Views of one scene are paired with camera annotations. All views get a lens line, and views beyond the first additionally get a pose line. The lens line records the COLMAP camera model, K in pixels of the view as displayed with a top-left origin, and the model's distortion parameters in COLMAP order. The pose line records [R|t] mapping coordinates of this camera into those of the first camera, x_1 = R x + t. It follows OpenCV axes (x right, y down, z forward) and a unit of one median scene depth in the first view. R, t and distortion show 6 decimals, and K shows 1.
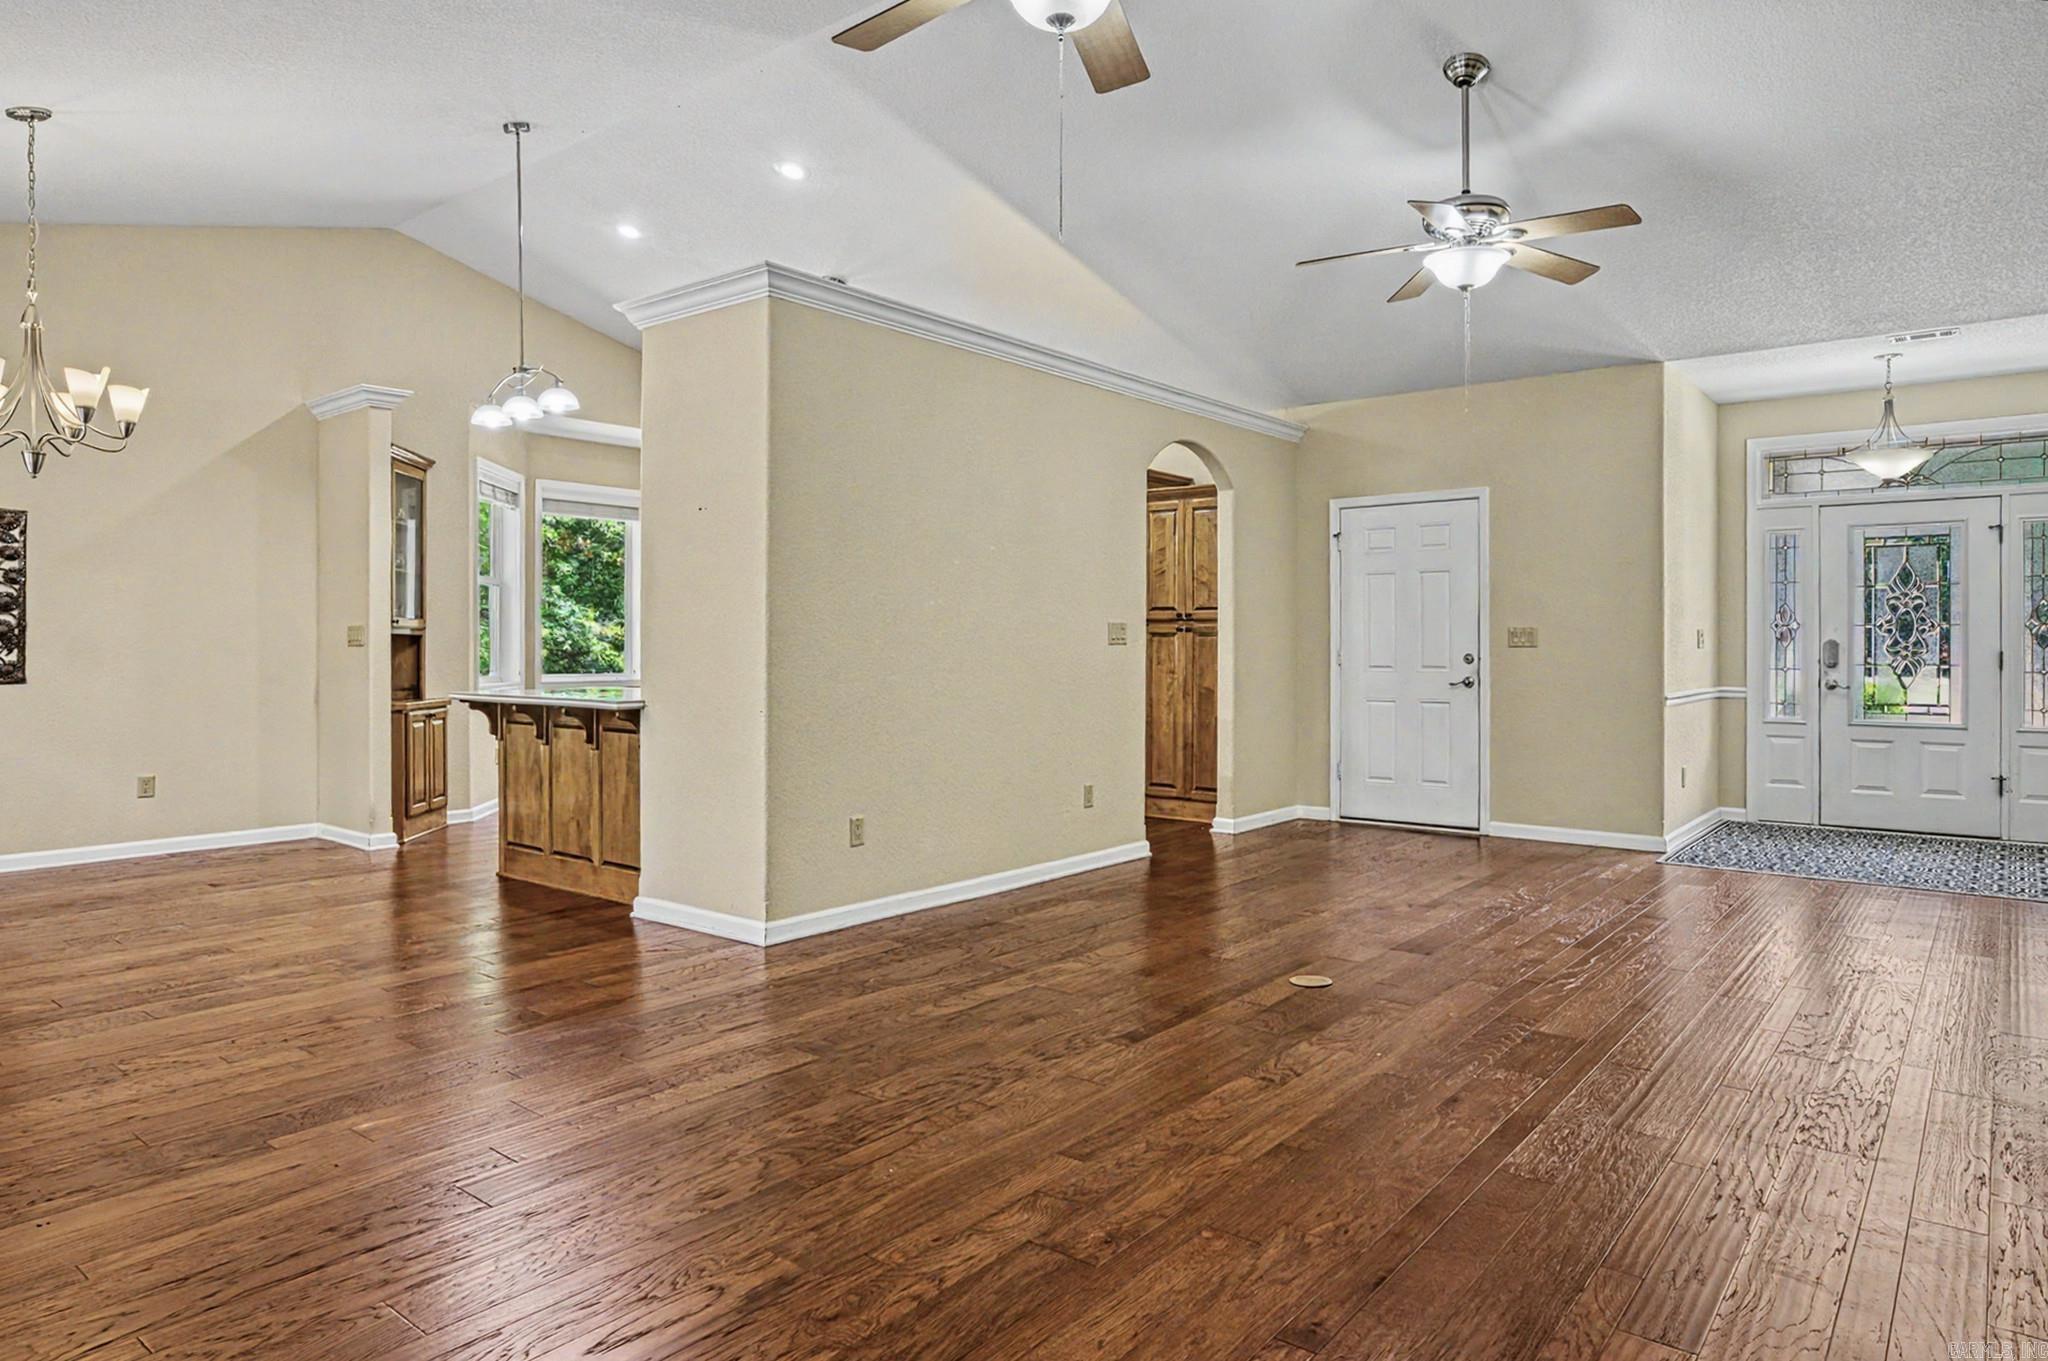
lens RADIAL K [[1215.3, 0, 1048.9], [0, 1215.3, 644.1], [0, 0, 1]] dist [-0.036849, 0.023868]
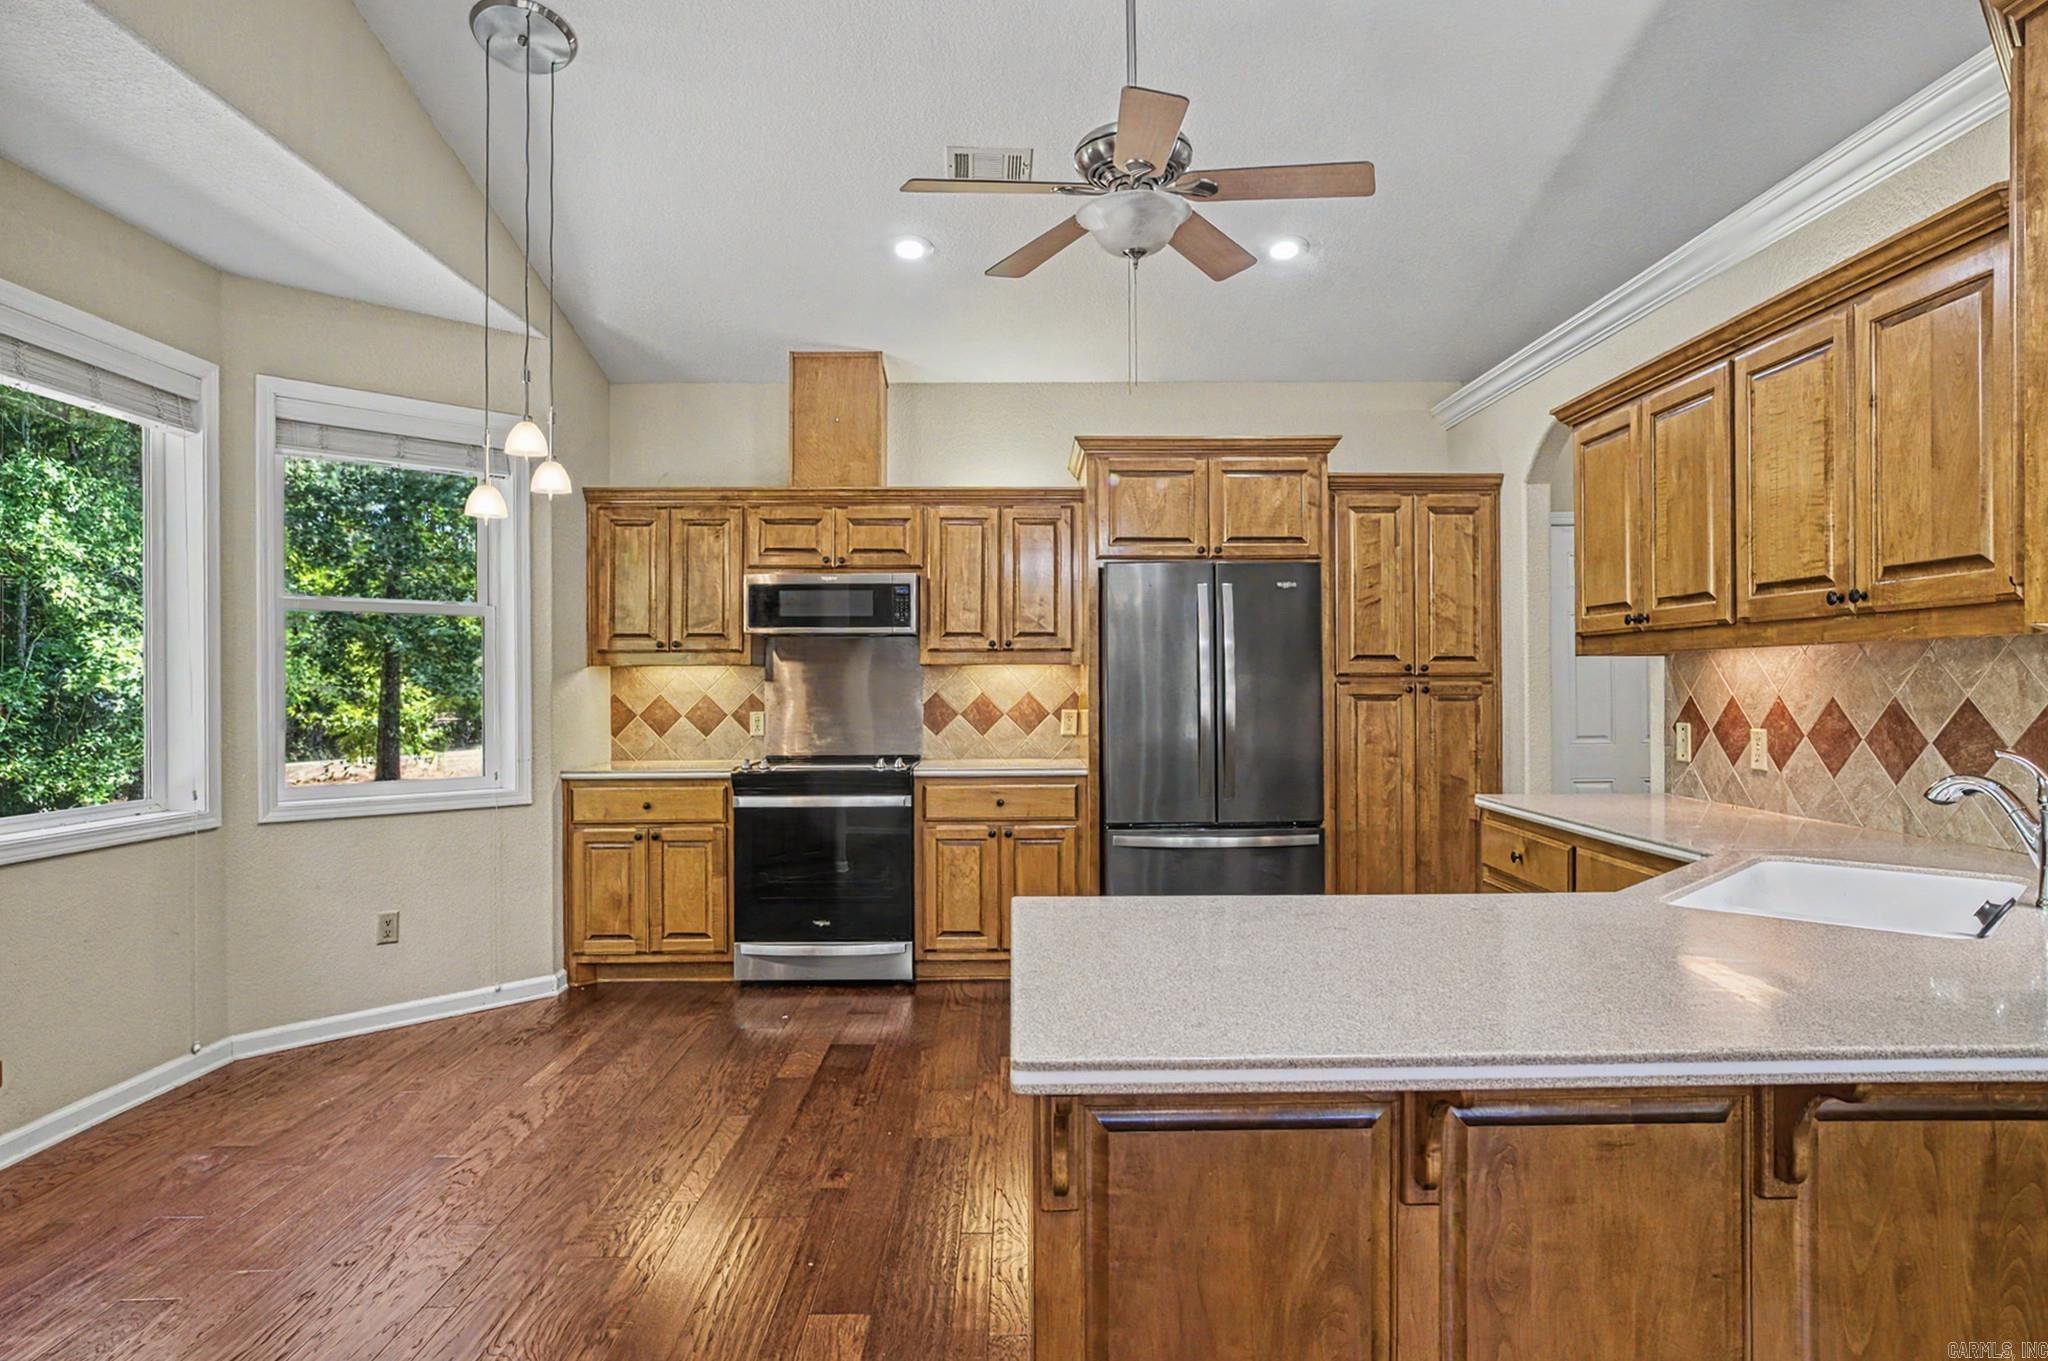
lens RADIAL K [[1215.3, 0, 1042.7], [0, 1215.3, 671.0], [0, 0, 1]] dist [-0.036849, 0.023868]
pose [[0.769910, 0.004271, 0.638138, -0.465640], [0.007912, 0.999837, -0.016237, -0.013033], [-0.638103, 0.017549, 0.769751, 0.620338]]
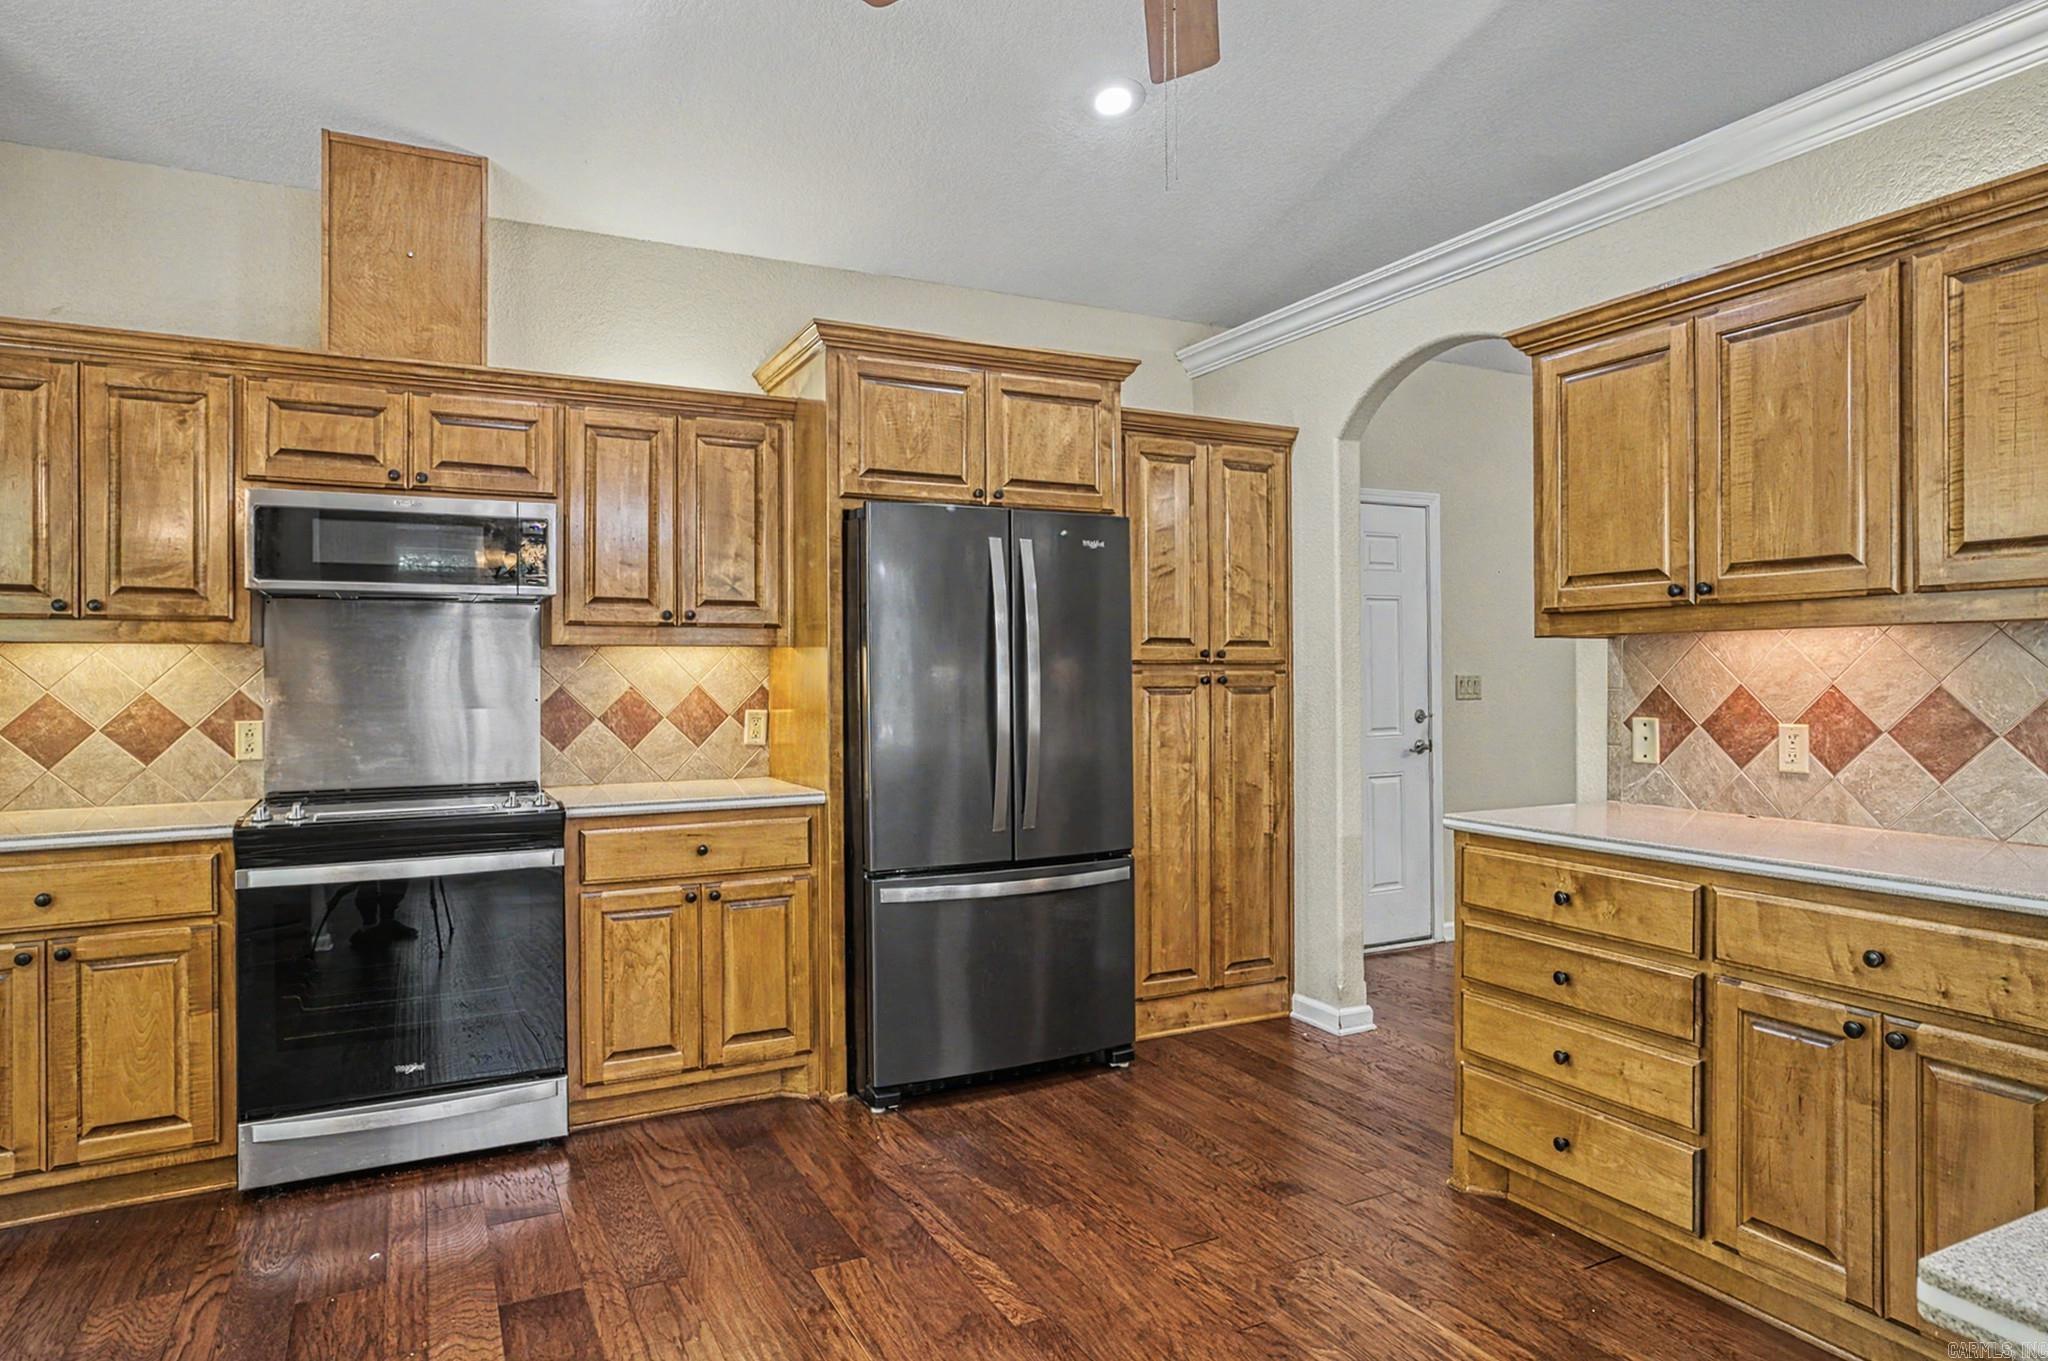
lens RADIAL K [[1215.3, 0, 1060.3], [0, 1215.3, 671.3], [0, 0, 1]] dist [-0.036849, 0.023868]
pose [[0.402518, 0.000139, 0.915412, -0.415447], [0.011862, 0.999915, -0.005367, -0.013869], [-0.915335, 0.013019, 0.402482, 0.840728]]
